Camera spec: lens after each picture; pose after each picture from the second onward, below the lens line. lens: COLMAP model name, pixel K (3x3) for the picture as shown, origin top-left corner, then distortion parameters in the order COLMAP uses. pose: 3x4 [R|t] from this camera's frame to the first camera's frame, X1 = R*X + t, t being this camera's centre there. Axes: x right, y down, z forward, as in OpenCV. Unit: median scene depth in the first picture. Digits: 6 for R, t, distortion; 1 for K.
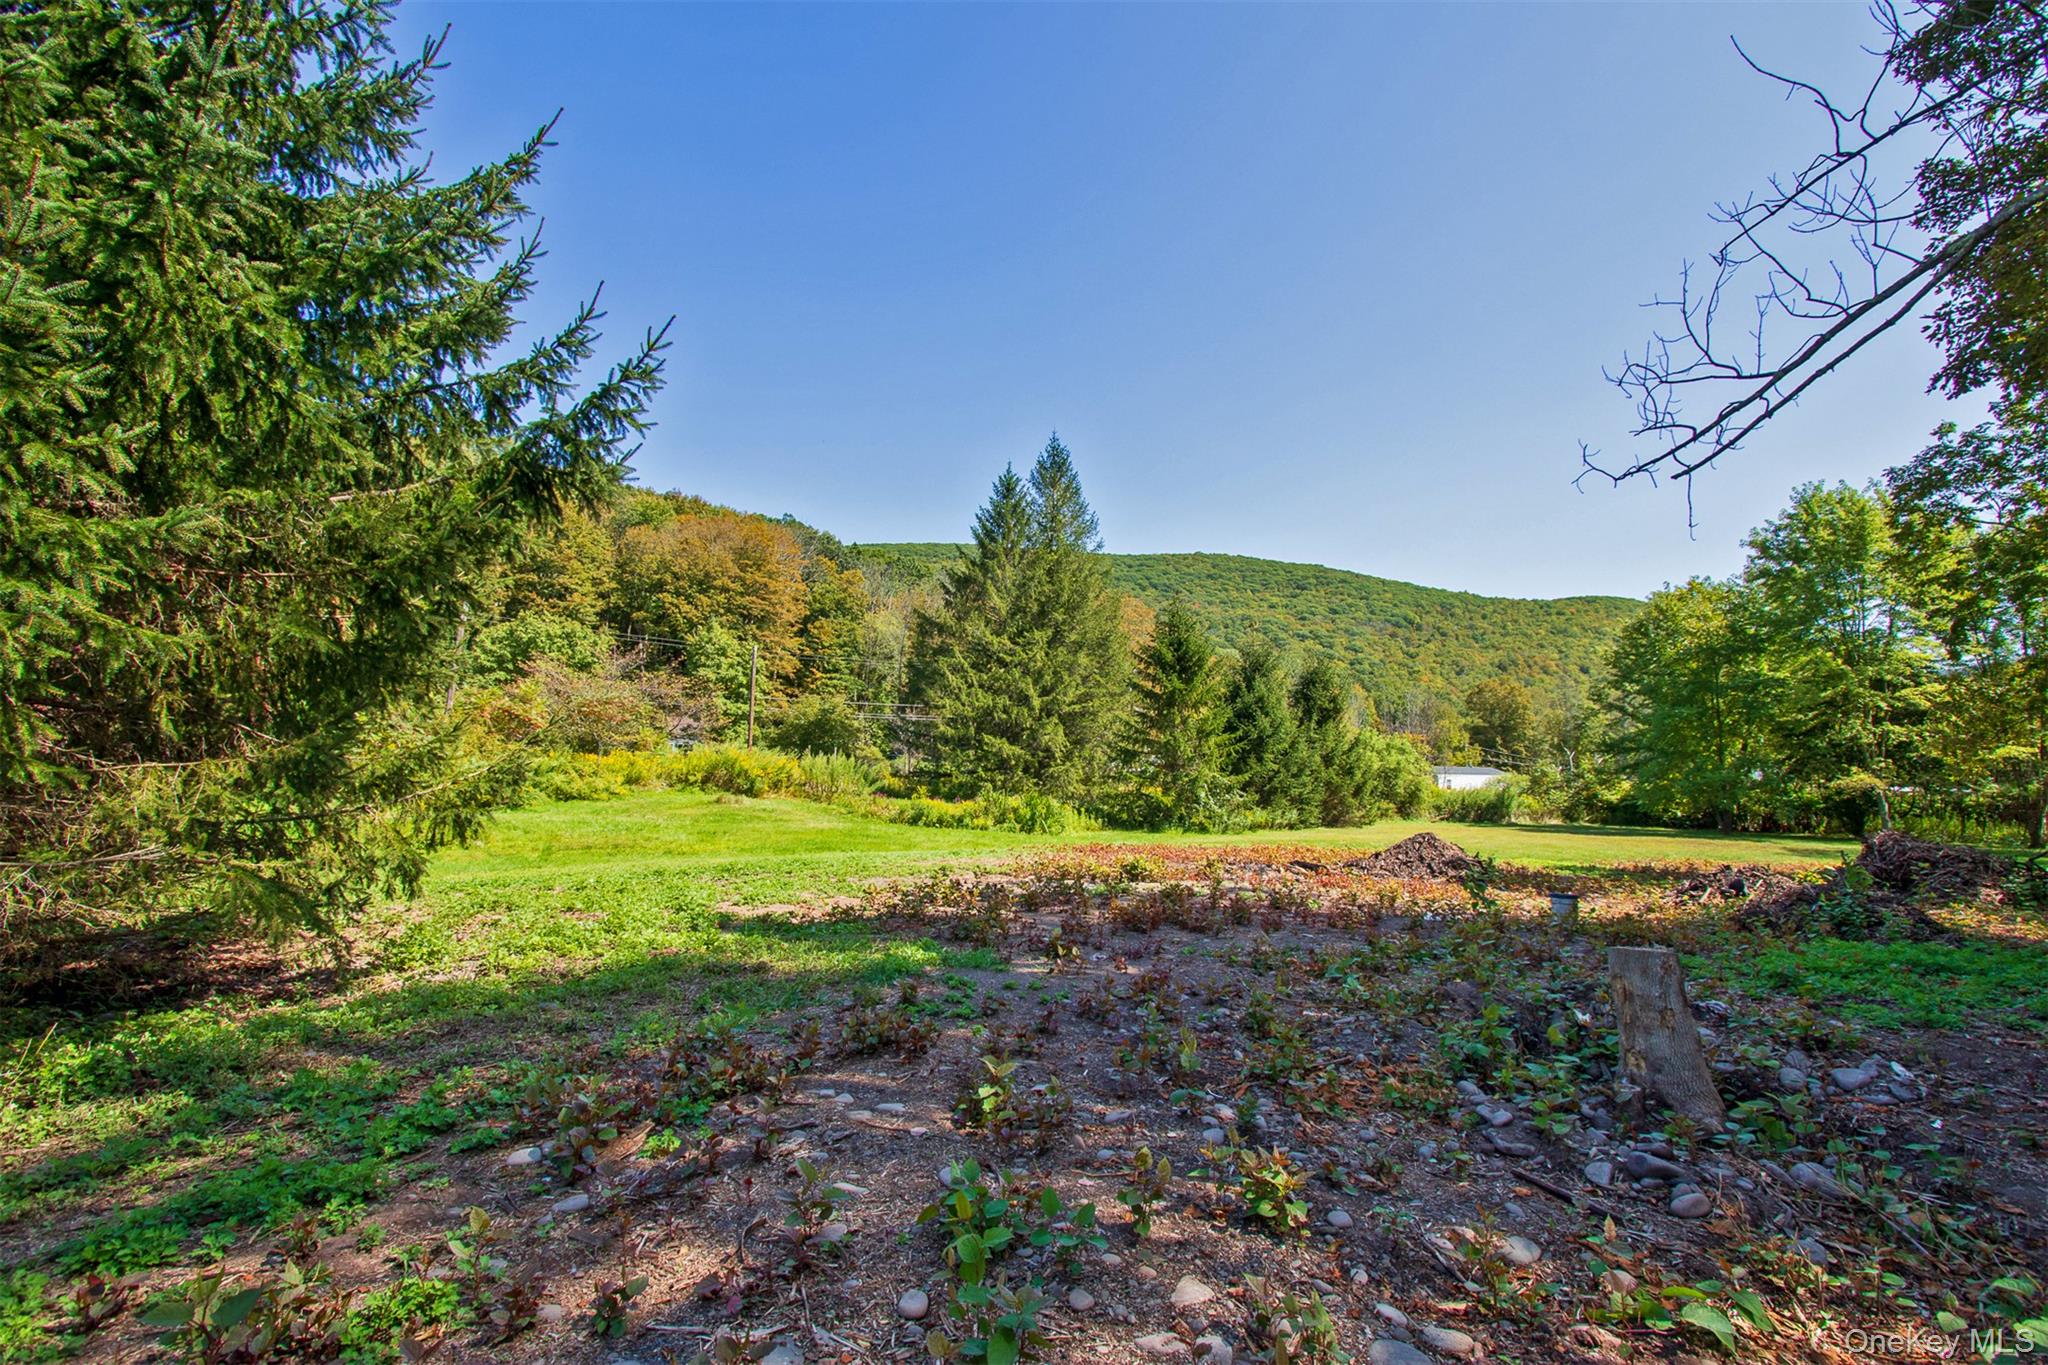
lens RADIAL K [[980.6, 0, 1024.0], [0, 980.6, 682.5], [0, 0, 1]] dist [0.000761, -0.000243]
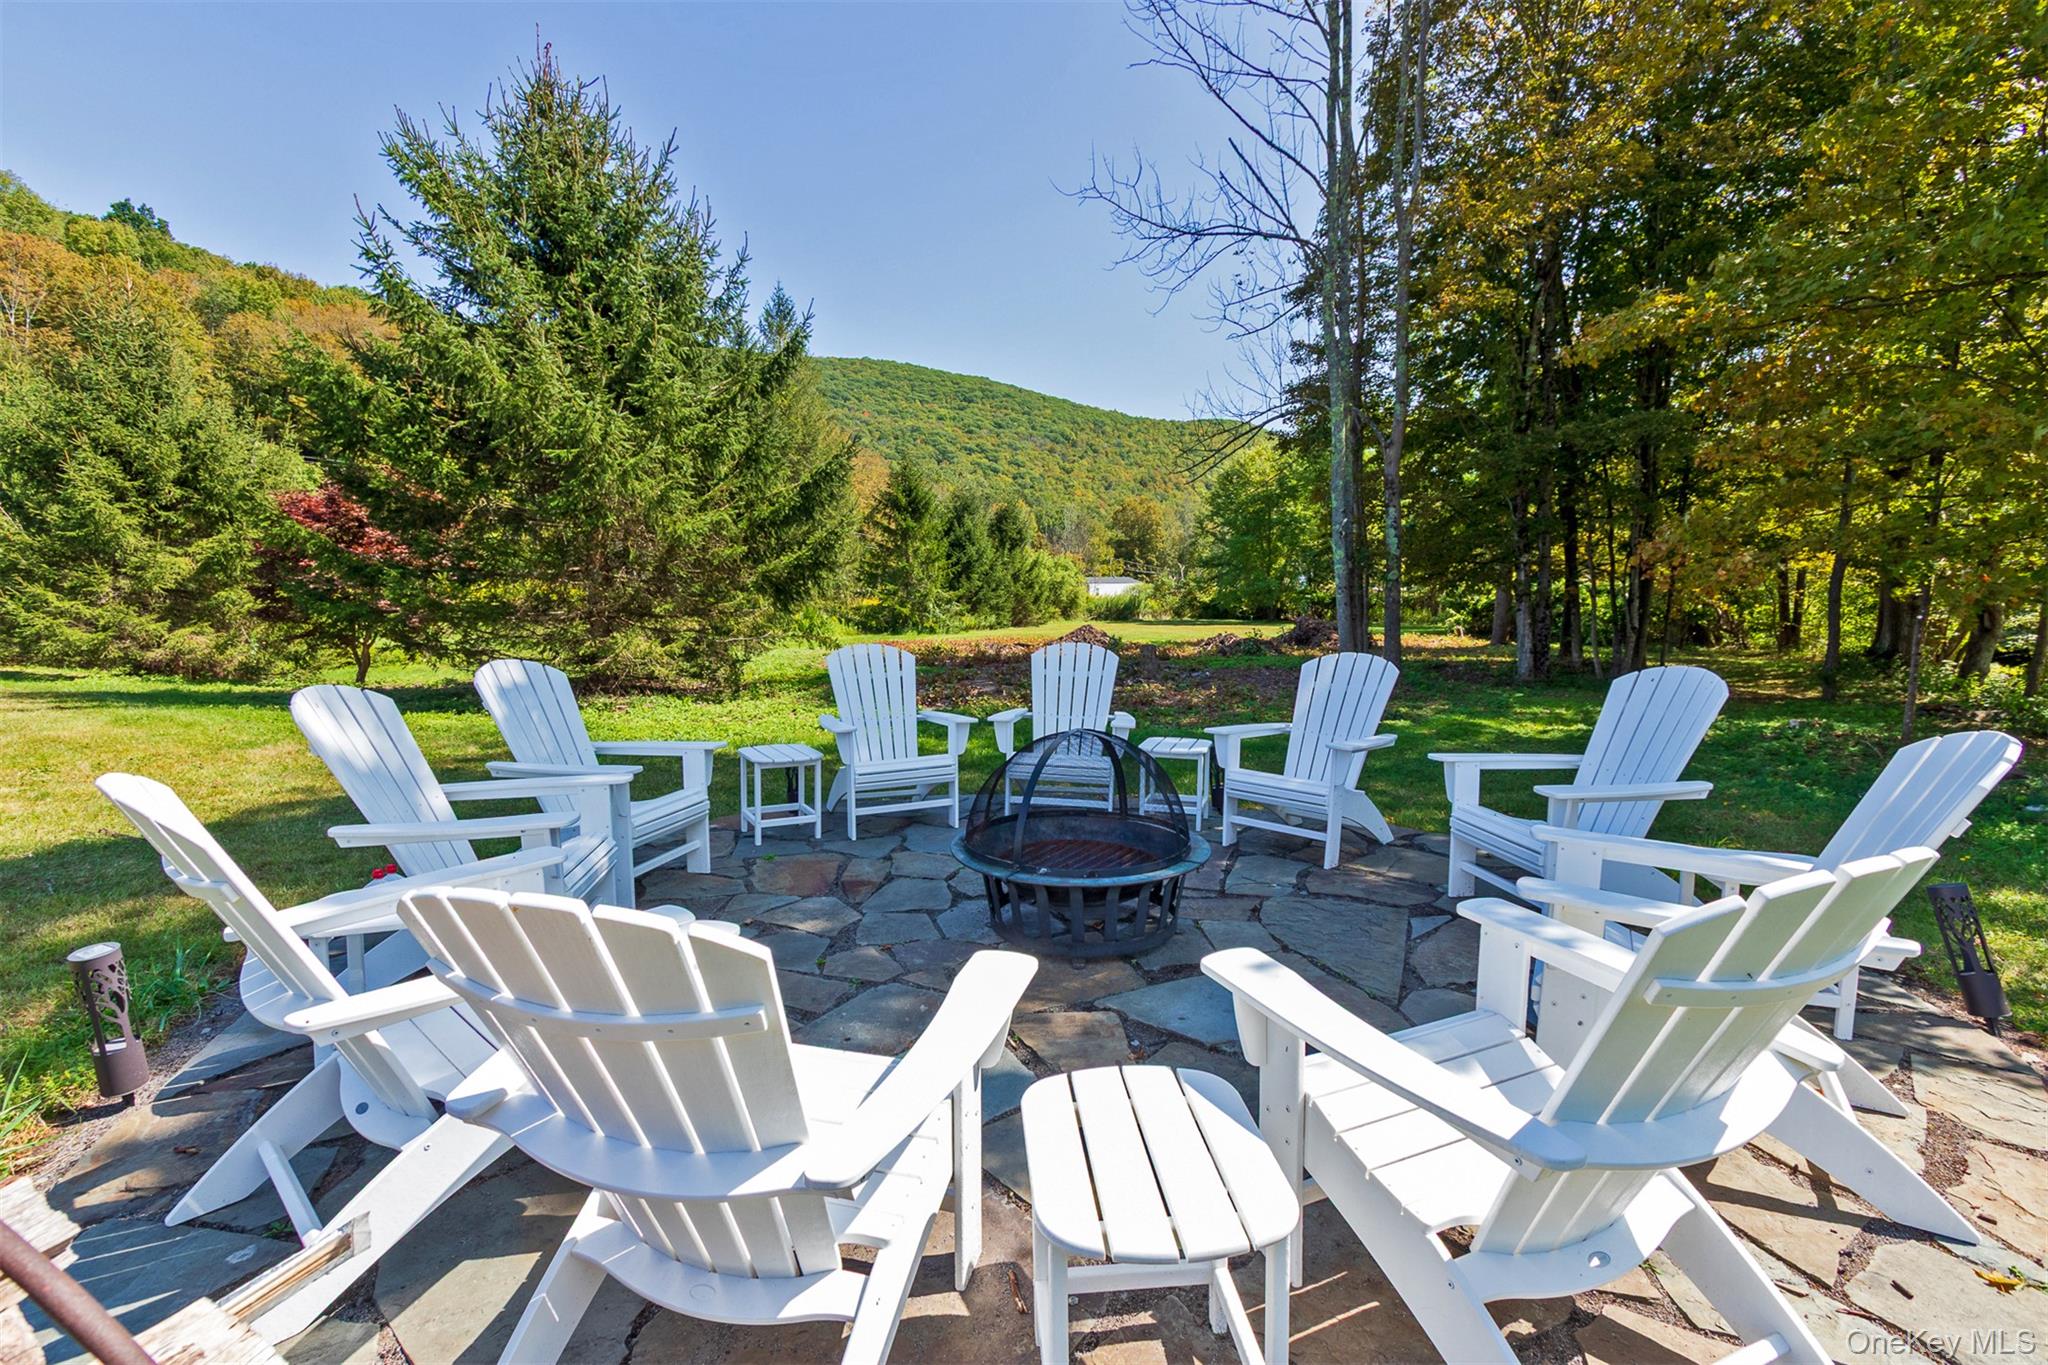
lens RADIAL K [[980.6, 0, 1024.0], [0, 980.6, 682.5], [0, 0, 1]] dist [0.000761, -0.000243]
pose [[0.944636, -0.053396, 0.323747, -0.119661], [-0.009525, 0.981792, 0.189719, -0.033957], [-0.327983, -0.182299, 0.926927, -0.270117]]
